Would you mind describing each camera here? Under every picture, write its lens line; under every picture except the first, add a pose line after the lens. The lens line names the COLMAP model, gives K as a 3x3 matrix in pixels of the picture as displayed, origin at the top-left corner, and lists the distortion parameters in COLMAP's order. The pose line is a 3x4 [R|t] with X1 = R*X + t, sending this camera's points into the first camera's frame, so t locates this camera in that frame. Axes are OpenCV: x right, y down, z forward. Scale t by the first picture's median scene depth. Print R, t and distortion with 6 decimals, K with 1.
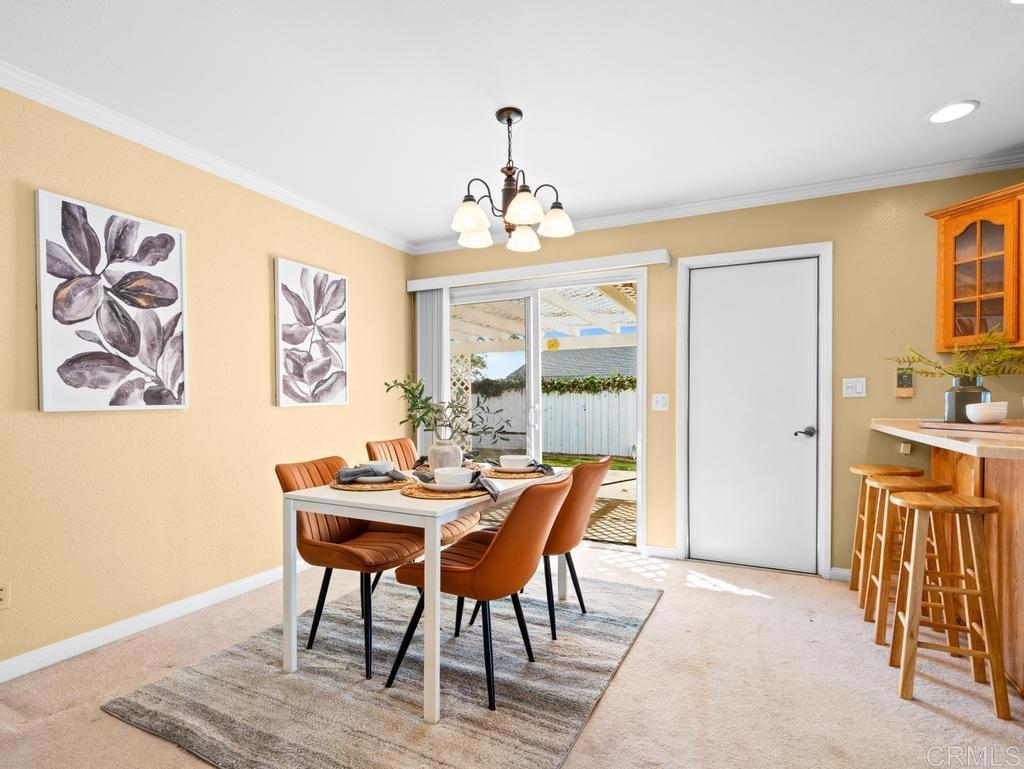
lens RADIAL K [[526.1, 0, 492.6], [0, 526.1, 403.5], [0, 0, 1]] dist [0.000904, -0.000302]
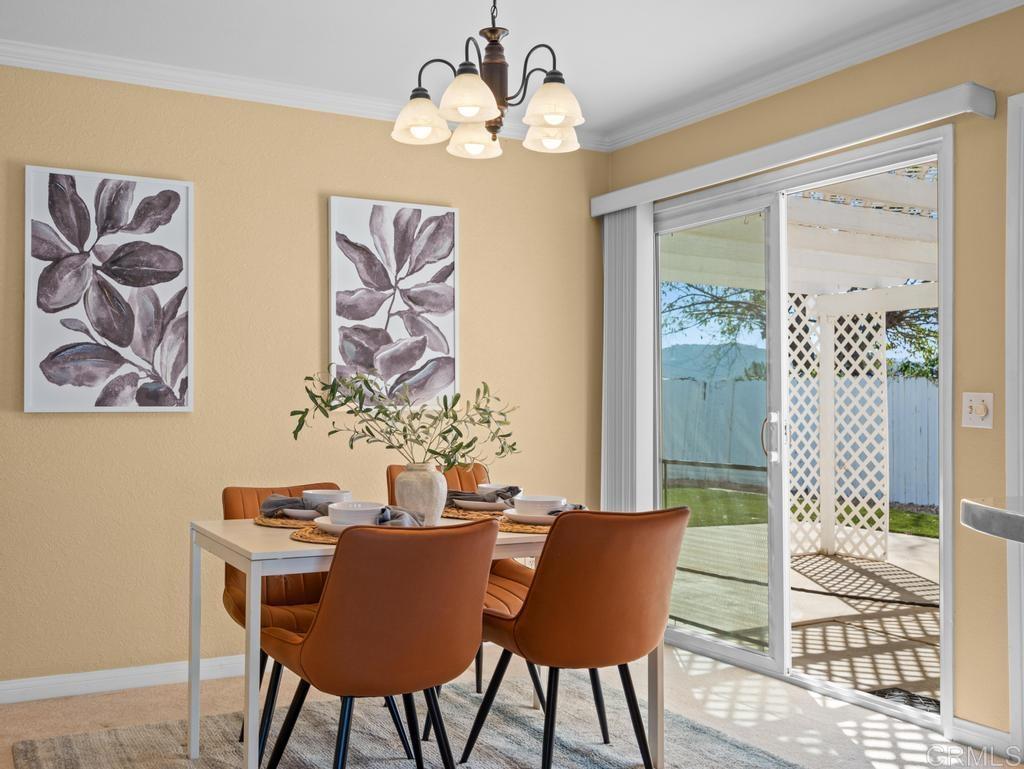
lens RADIAL K [[1055.8, 0, 511.7], [0, 1055.8, 385.3], [0, 0, 1]] dist [0.012390, 0.000000]
pose [[0.821284, -0.004865, -0.570499, 0.705851], [-0.010707, 0.999656, -0.023937, 0.003472], [0.570420, 0.025768, 0.820949, -0.003713]]
